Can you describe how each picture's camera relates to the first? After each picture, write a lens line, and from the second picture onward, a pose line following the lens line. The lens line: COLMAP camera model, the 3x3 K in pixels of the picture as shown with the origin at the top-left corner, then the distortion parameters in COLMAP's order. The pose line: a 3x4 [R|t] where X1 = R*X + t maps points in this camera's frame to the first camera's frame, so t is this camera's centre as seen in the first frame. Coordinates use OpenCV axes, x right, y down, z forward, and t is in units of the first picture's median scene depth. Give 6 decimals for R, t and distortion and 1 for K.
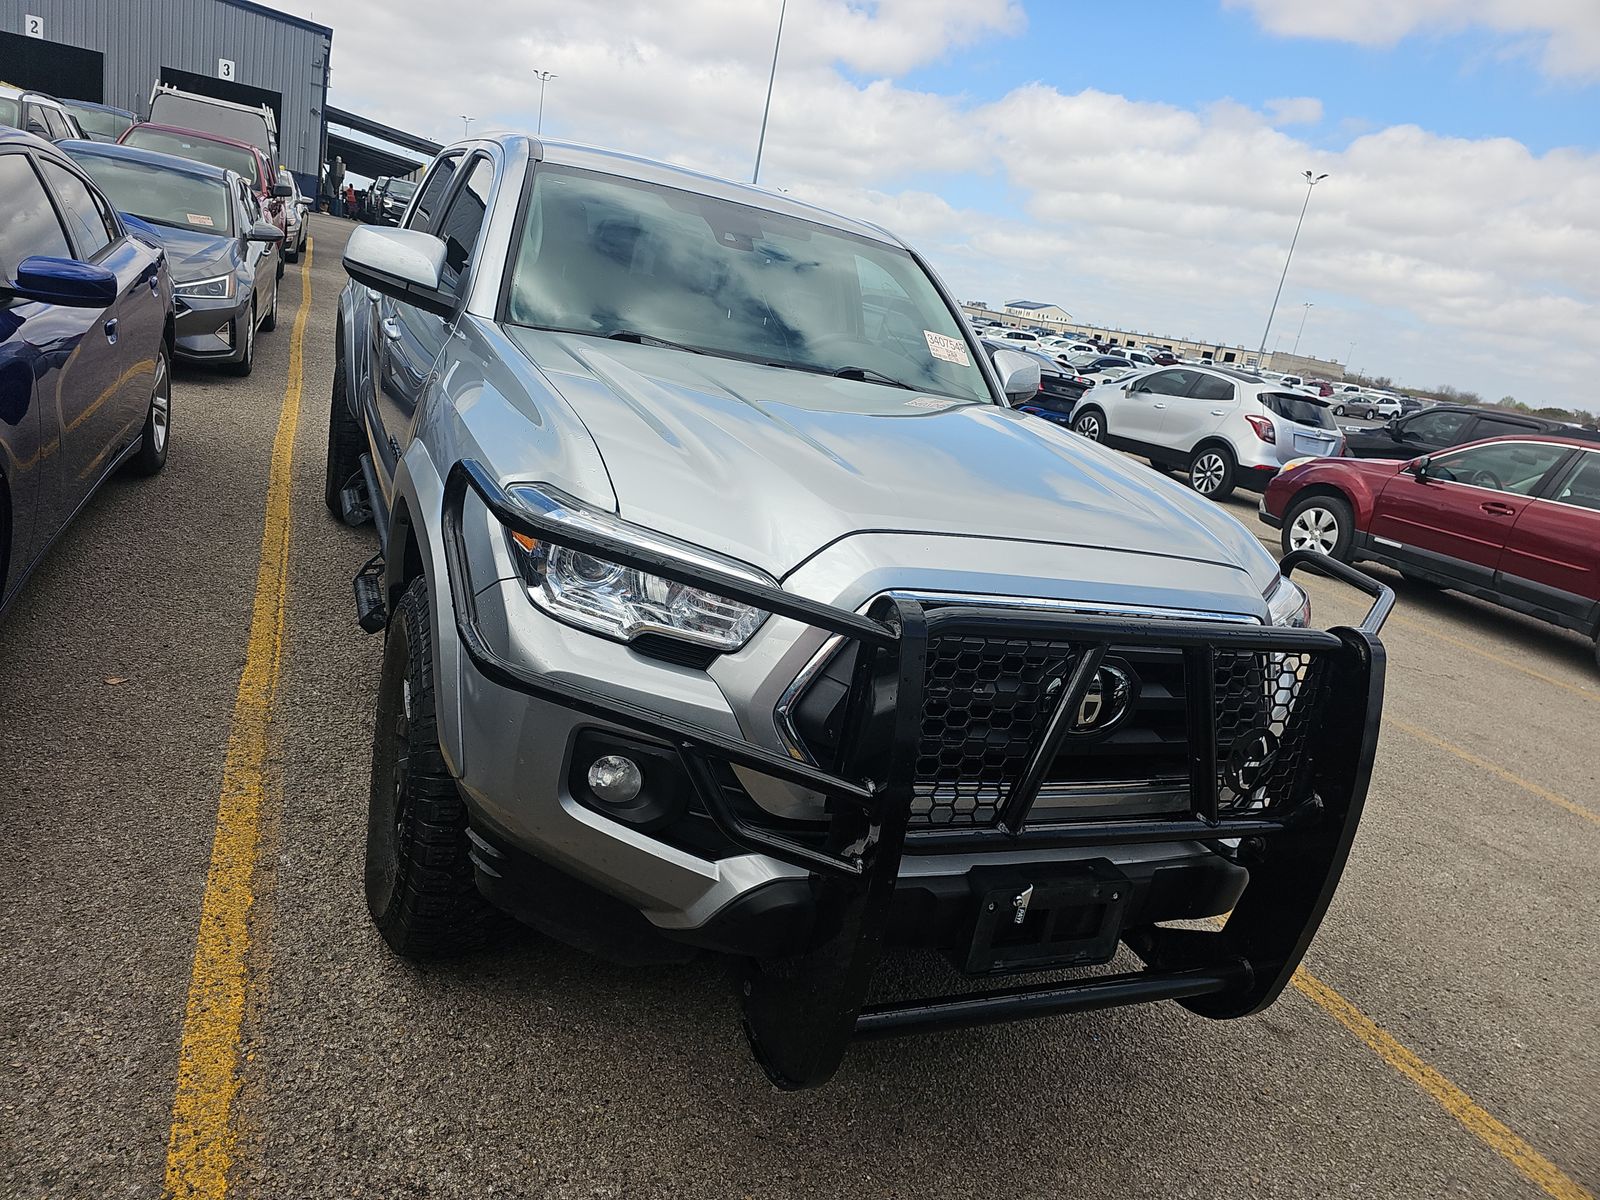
lens RADIAL K [[1076.0, 0, 783.8], [0, 1076.0, 591.1], [0, 0, 1]] dist [0.038455, -0.049768]
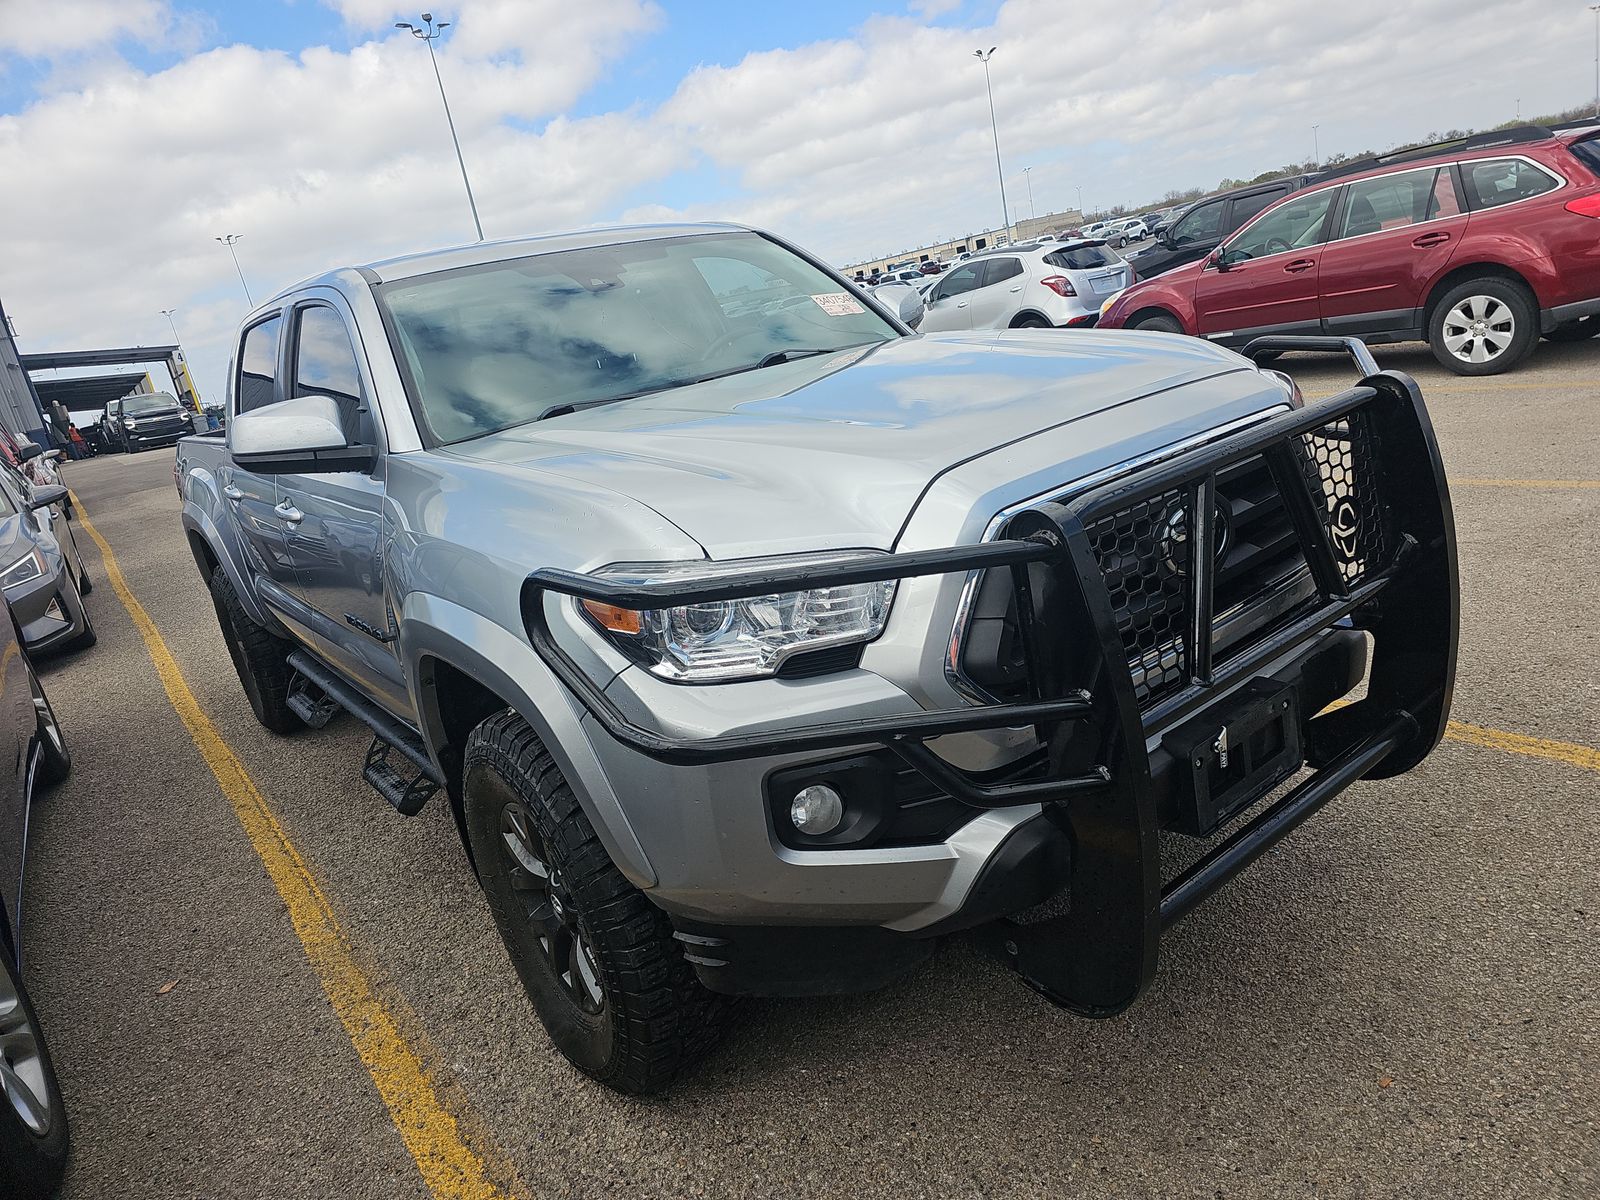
lens RADIAL K [[1069.6, 0, 794.0], [0, 1069.6, 600.1], [0, 0, 1]] dist [0.043379, -0.050768]
pose [[0.900783, -0.414972, 0.128017, -0.114258], [0.415453, 0.909293, 0.024197, -0.014688], [-0.126446, 0.031389, 0.991477, 0.024543]]
